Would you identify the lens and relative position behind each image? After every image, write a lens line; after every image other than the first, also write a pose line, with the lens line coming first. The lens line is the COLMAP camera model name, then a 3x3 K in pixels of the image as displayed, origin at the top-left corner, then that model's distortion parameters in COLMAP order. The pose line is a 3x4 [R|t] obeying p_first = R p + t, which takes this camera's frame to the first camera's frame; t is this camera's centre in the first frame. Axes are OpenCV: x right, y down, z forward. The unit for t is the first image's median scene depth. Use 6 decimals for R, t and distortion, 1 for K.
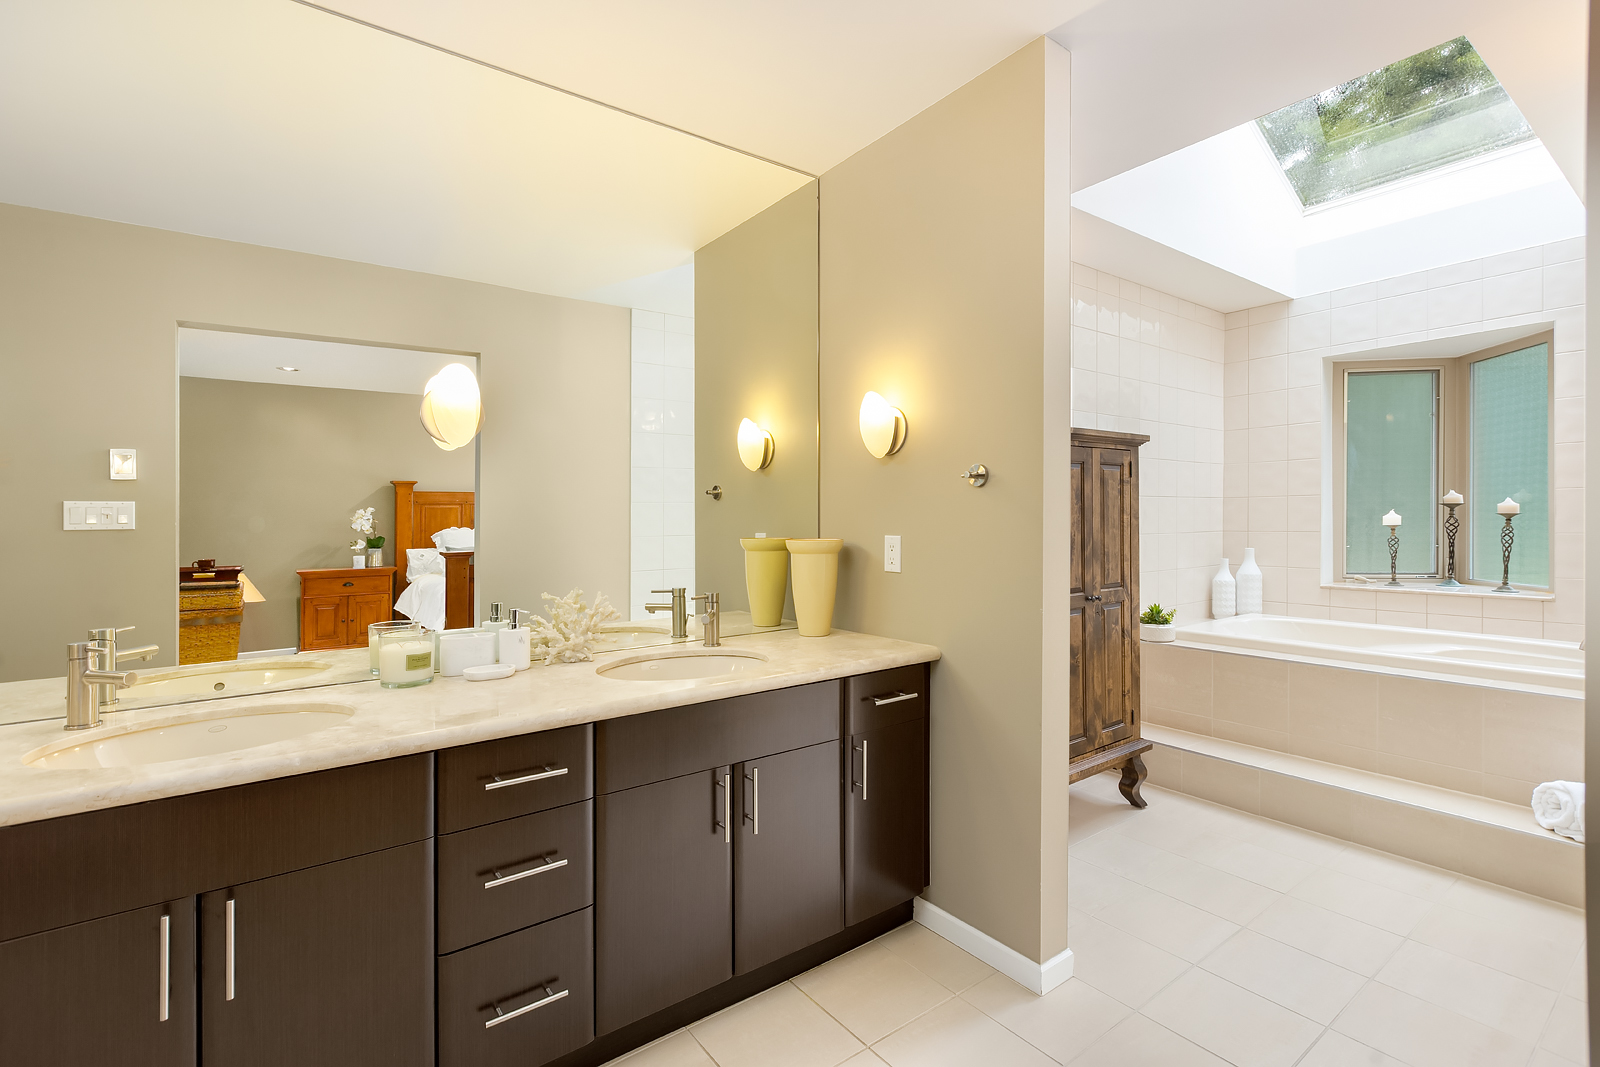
lens RADIAL K [[706.1, 0, 795.6], [0, 706.1, 520.7], [0, 0, 1]] dist [0.008929, -0.000344]
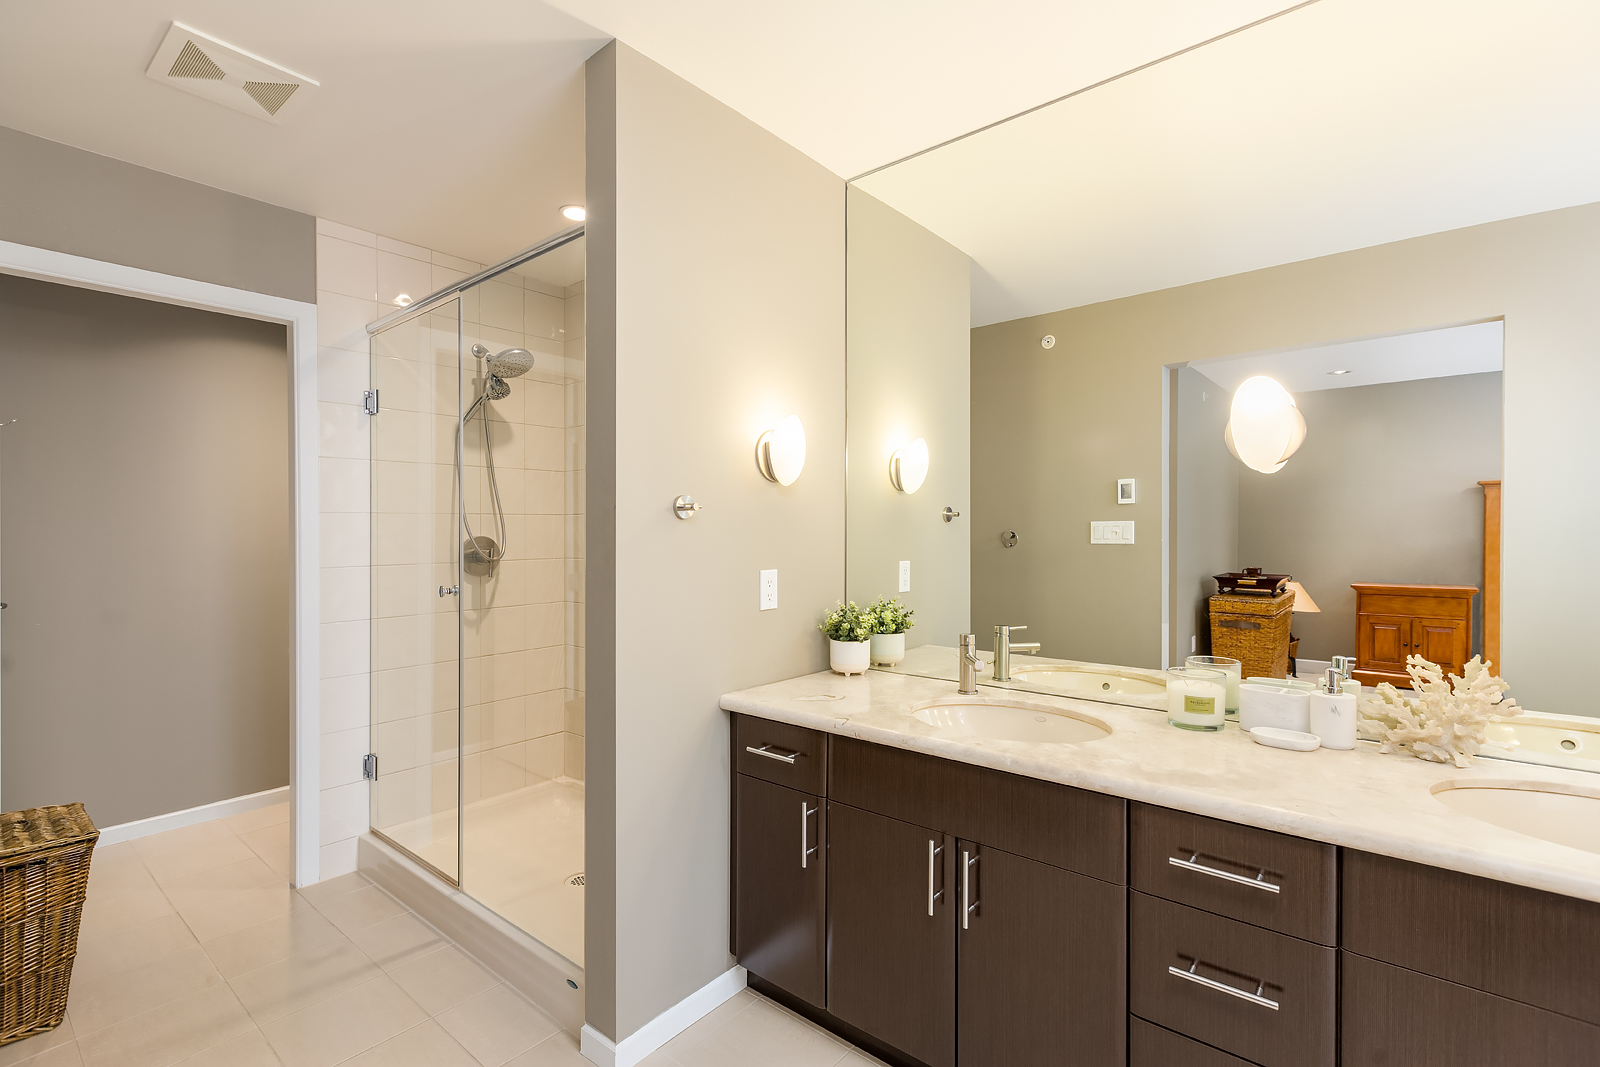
lens RADIAL K [[727.1, 0, 791.6], [0, 727.1, 523.4], [0, 0, 1]] dist [0.008753, -0.003460]
pose [[0.235817, -0.002483, -0.971794, 0.164912], [0.002218, 0.999996, -0.002017, -0.024257], [0.971795, -0.001680, 0.235822, 0.144579]]
